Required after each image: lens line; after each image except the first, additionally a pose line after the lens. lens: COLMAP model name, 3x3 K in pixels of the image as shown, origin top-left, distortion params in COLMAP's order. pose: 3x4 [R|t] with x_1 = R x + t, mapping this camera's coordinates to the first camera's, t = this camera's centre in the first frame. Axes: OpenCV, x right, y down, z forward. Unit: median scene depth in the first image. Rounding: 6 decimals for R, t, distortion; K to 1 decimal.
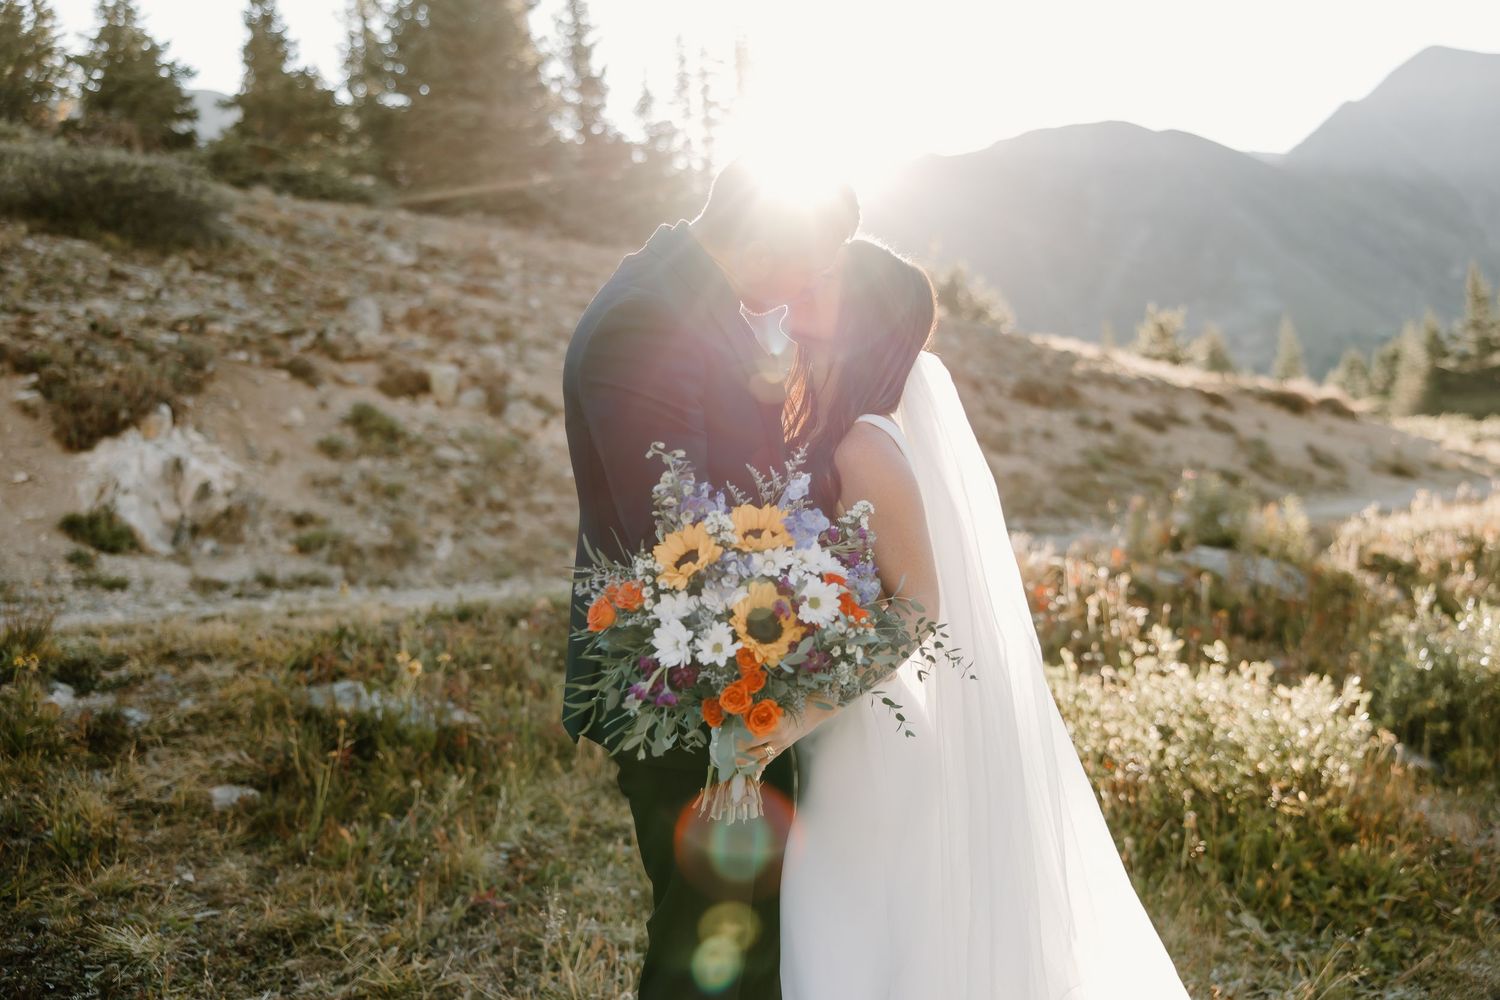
lens RADIAL K [[1628.6, 0, 757.8], [0, 1628.6, 488.4], [0, 0, 1]] dist [-0.003193, 0.000000]
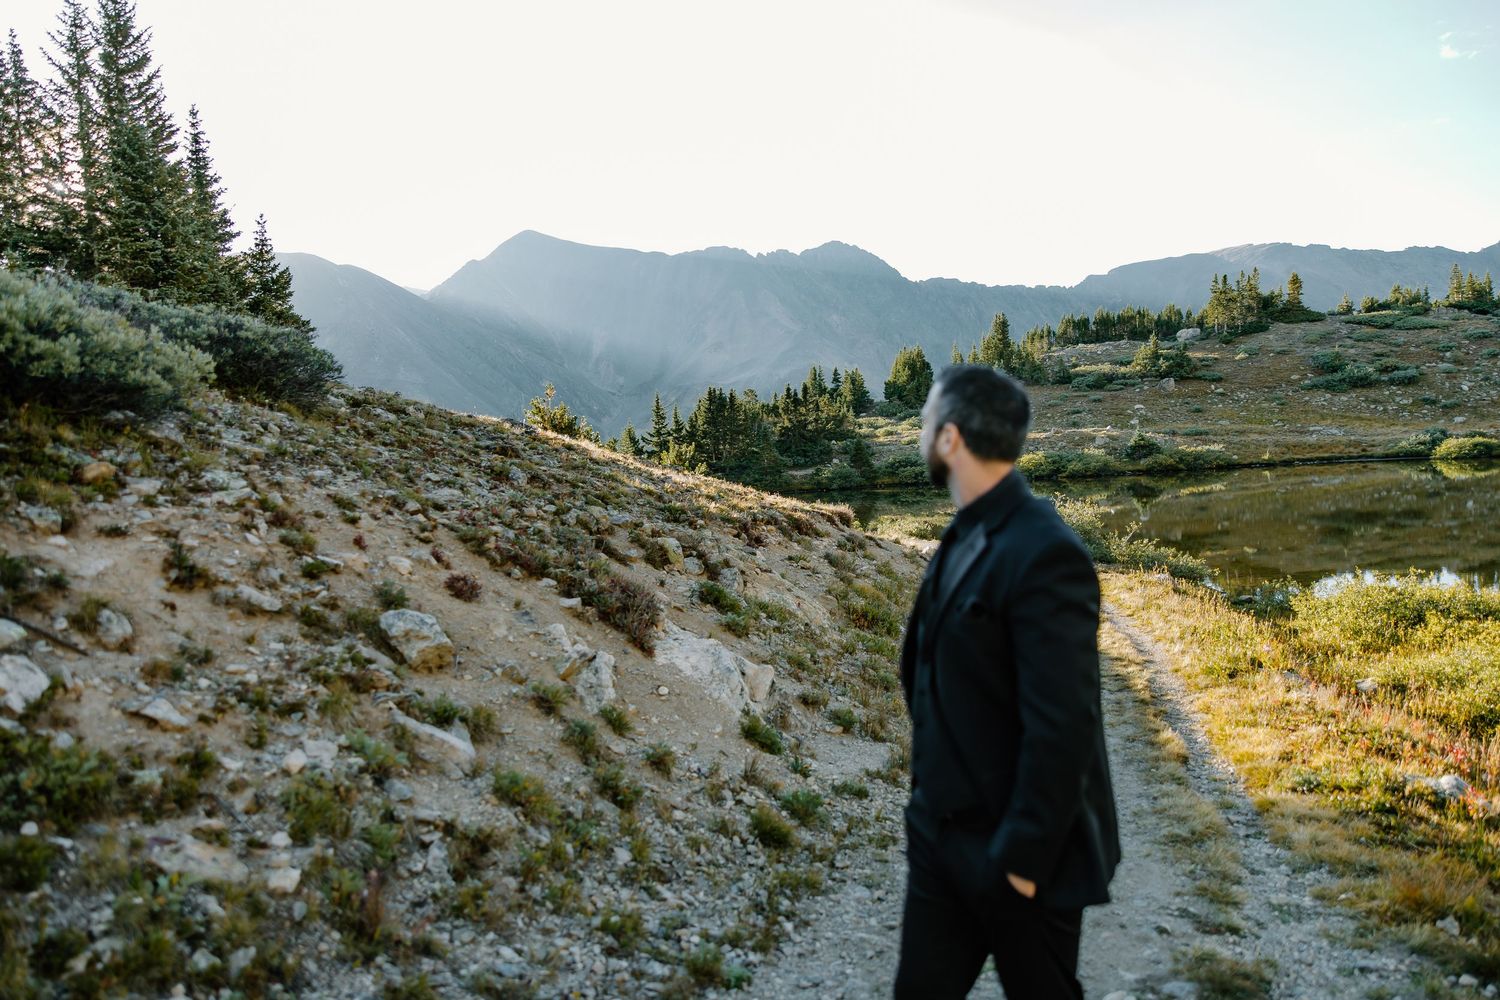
lens RADIAL K [[1169.1, 0, 747.5], [0, 1169.1, 489.0], [0, 0, 1]] dist [-0.020448, 0.035894]
pose [[0.833479, 0.011508, 0.552431, -0.695520], [0.006578, 0.999506, -0.030745, -0.095024], [-0.552511, 0.029259, 0.832992, 0.278490]]
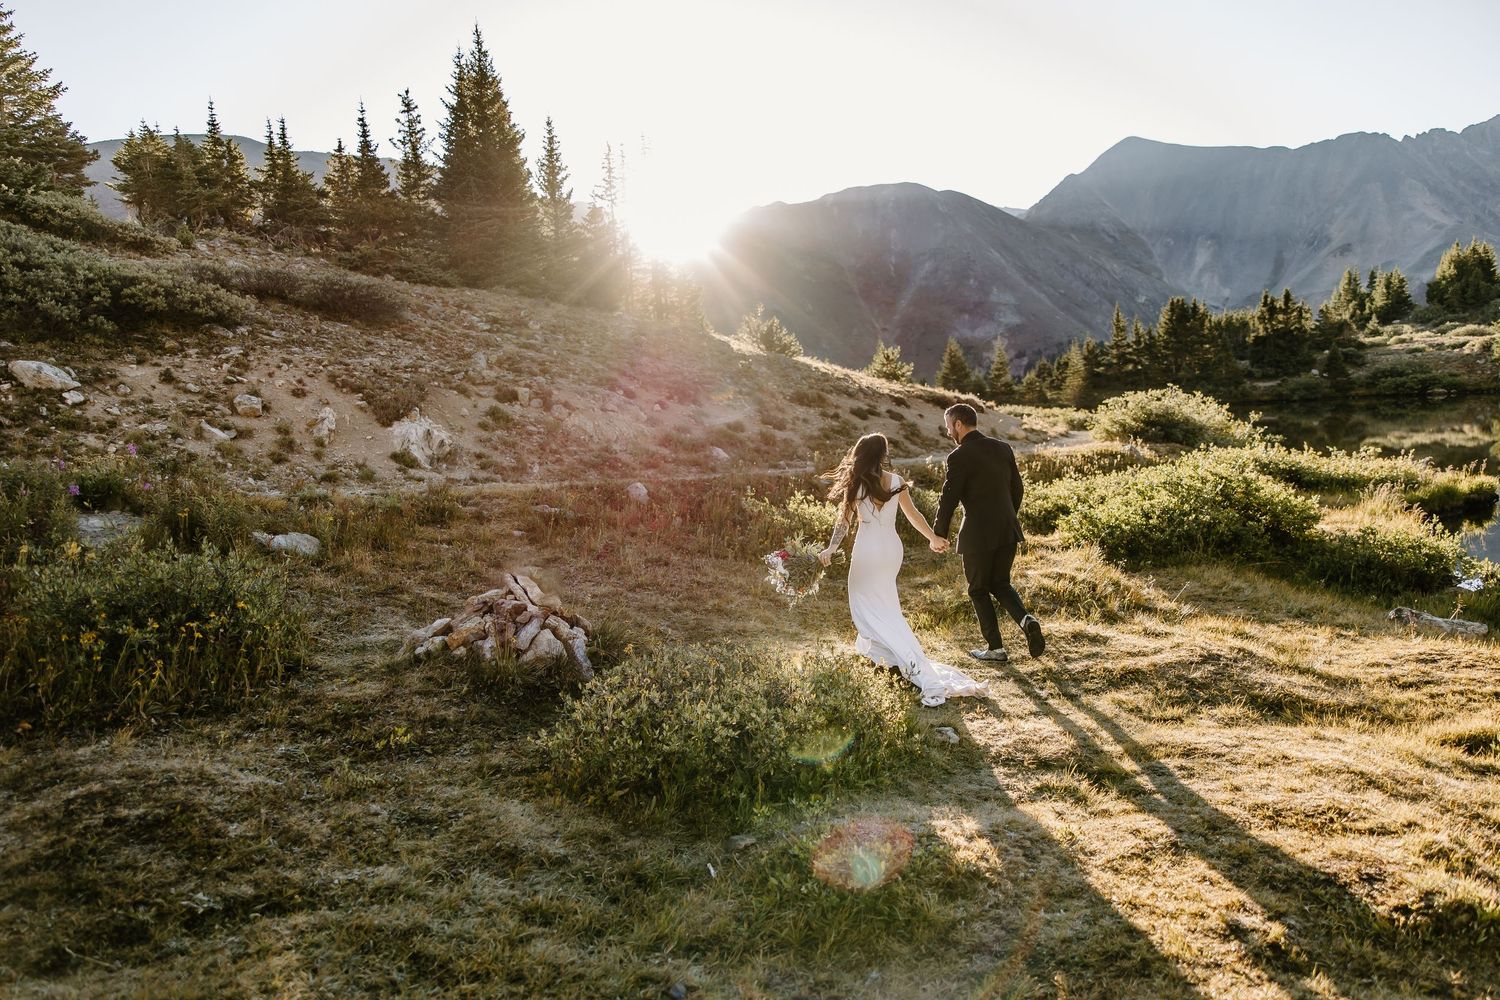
lens RADIAL K [[1169.1, 0, 754.5], [0, 1169.1, 523.0], [0, 0, 1]] dist [-0.020448, 0.035894]
pose [[0.996056, 0.007742, 0.088383, -0.020565], [-0.013701, 0.997658, 0.067009, -0.003045], [-0.087657, -0.067956, 0.993830, -0.691159]]
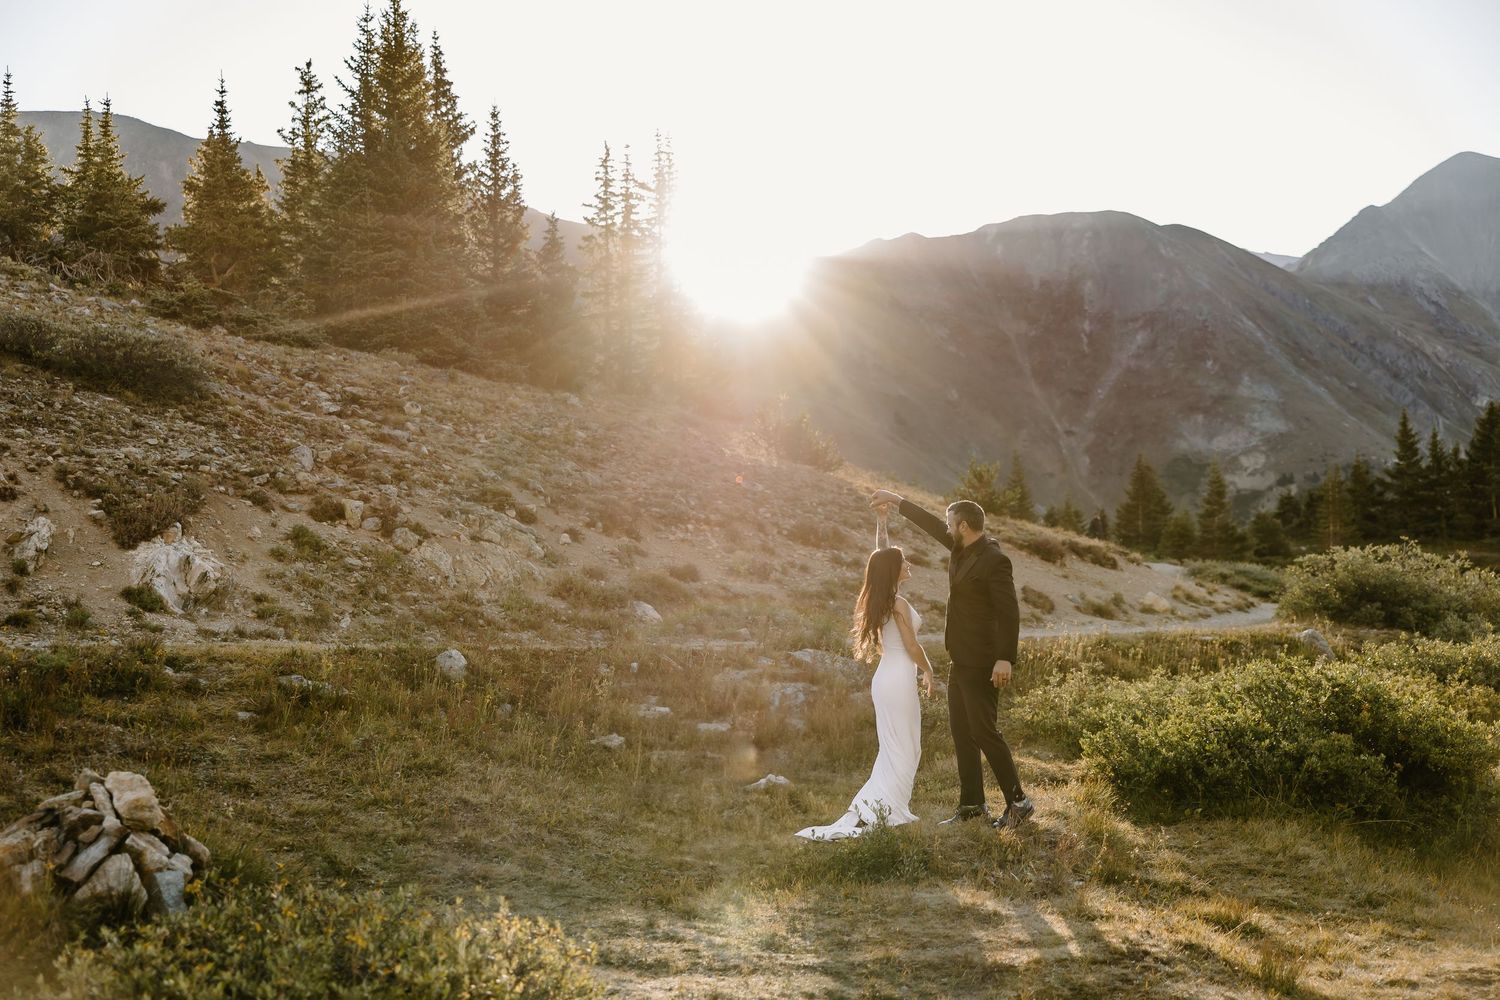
lens RADIAL K [[1824.9, 0, 735.3], [0, 1824.9, 470.3], [0, 0, 1]] dist [-0.002492, 0.000000]
pose [[0.998081, 0.060468, 0.013338, 0.146119], [-0.059430, 0.995921, -0.067893, -0.011594], [-0.017389, 0.066970, 0.997603, -0.750872]]
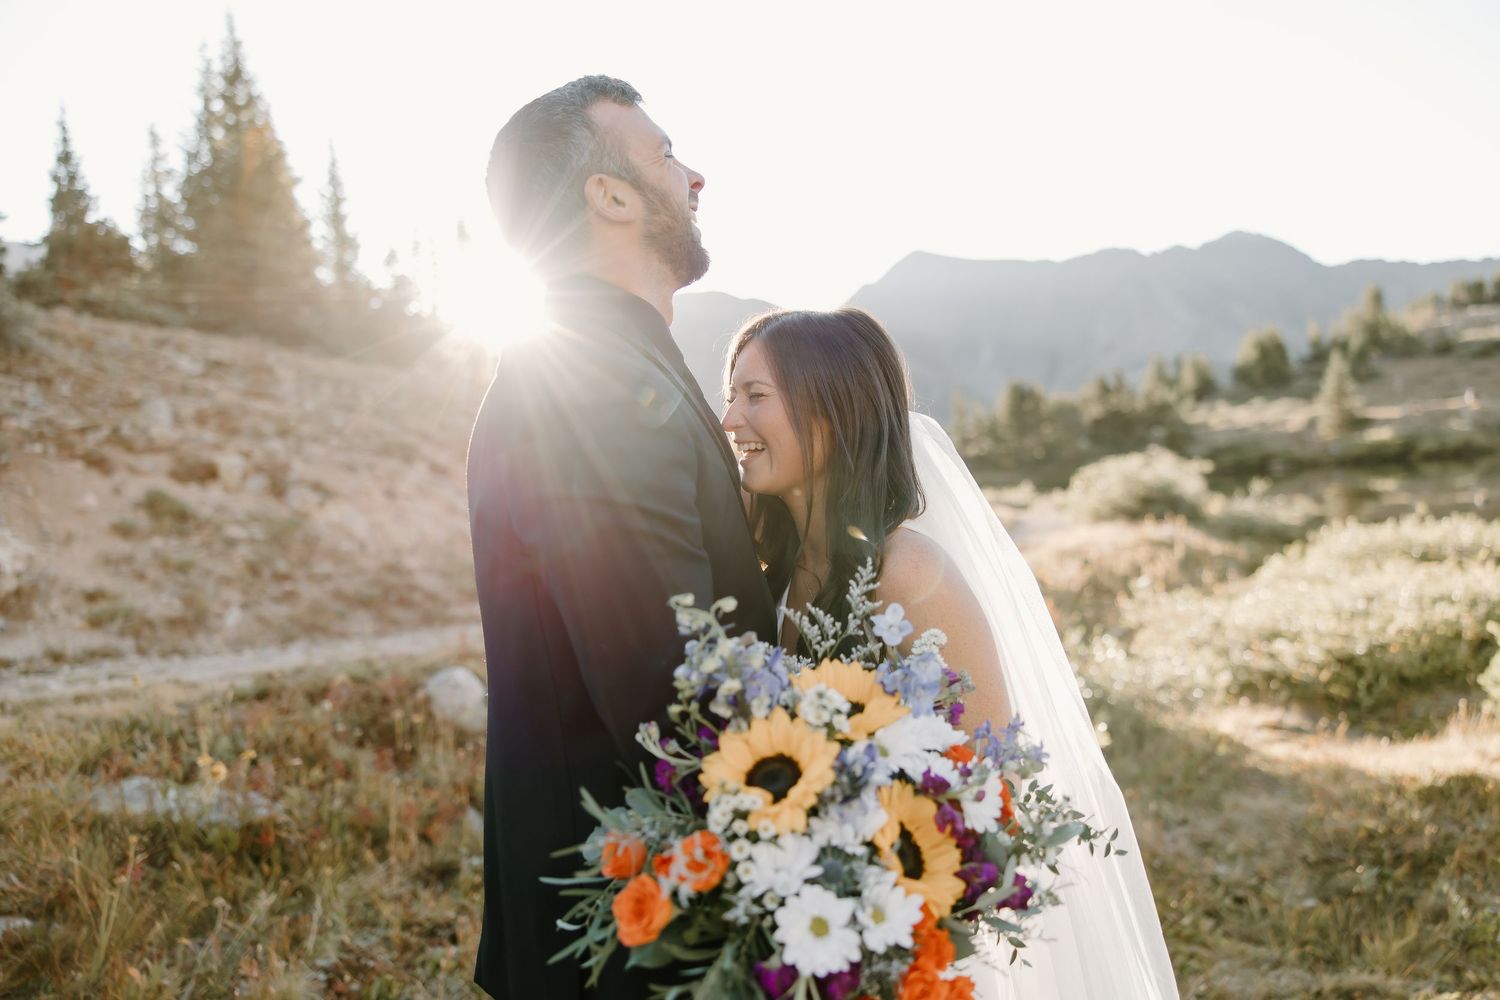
lens RADIAL K [[1143.4, 0, 754.7], [0, 1143.4, 471.4], [0, 0, 1]] dist [-0.005357, 0.015252]
pose [[0.969444, -0.004338, 0.245275, -0.031699], [0.019552, 0.998029, -0.059631, -0.008858], [-0.244533, 0.062604, 0.967618, 0.120924]]
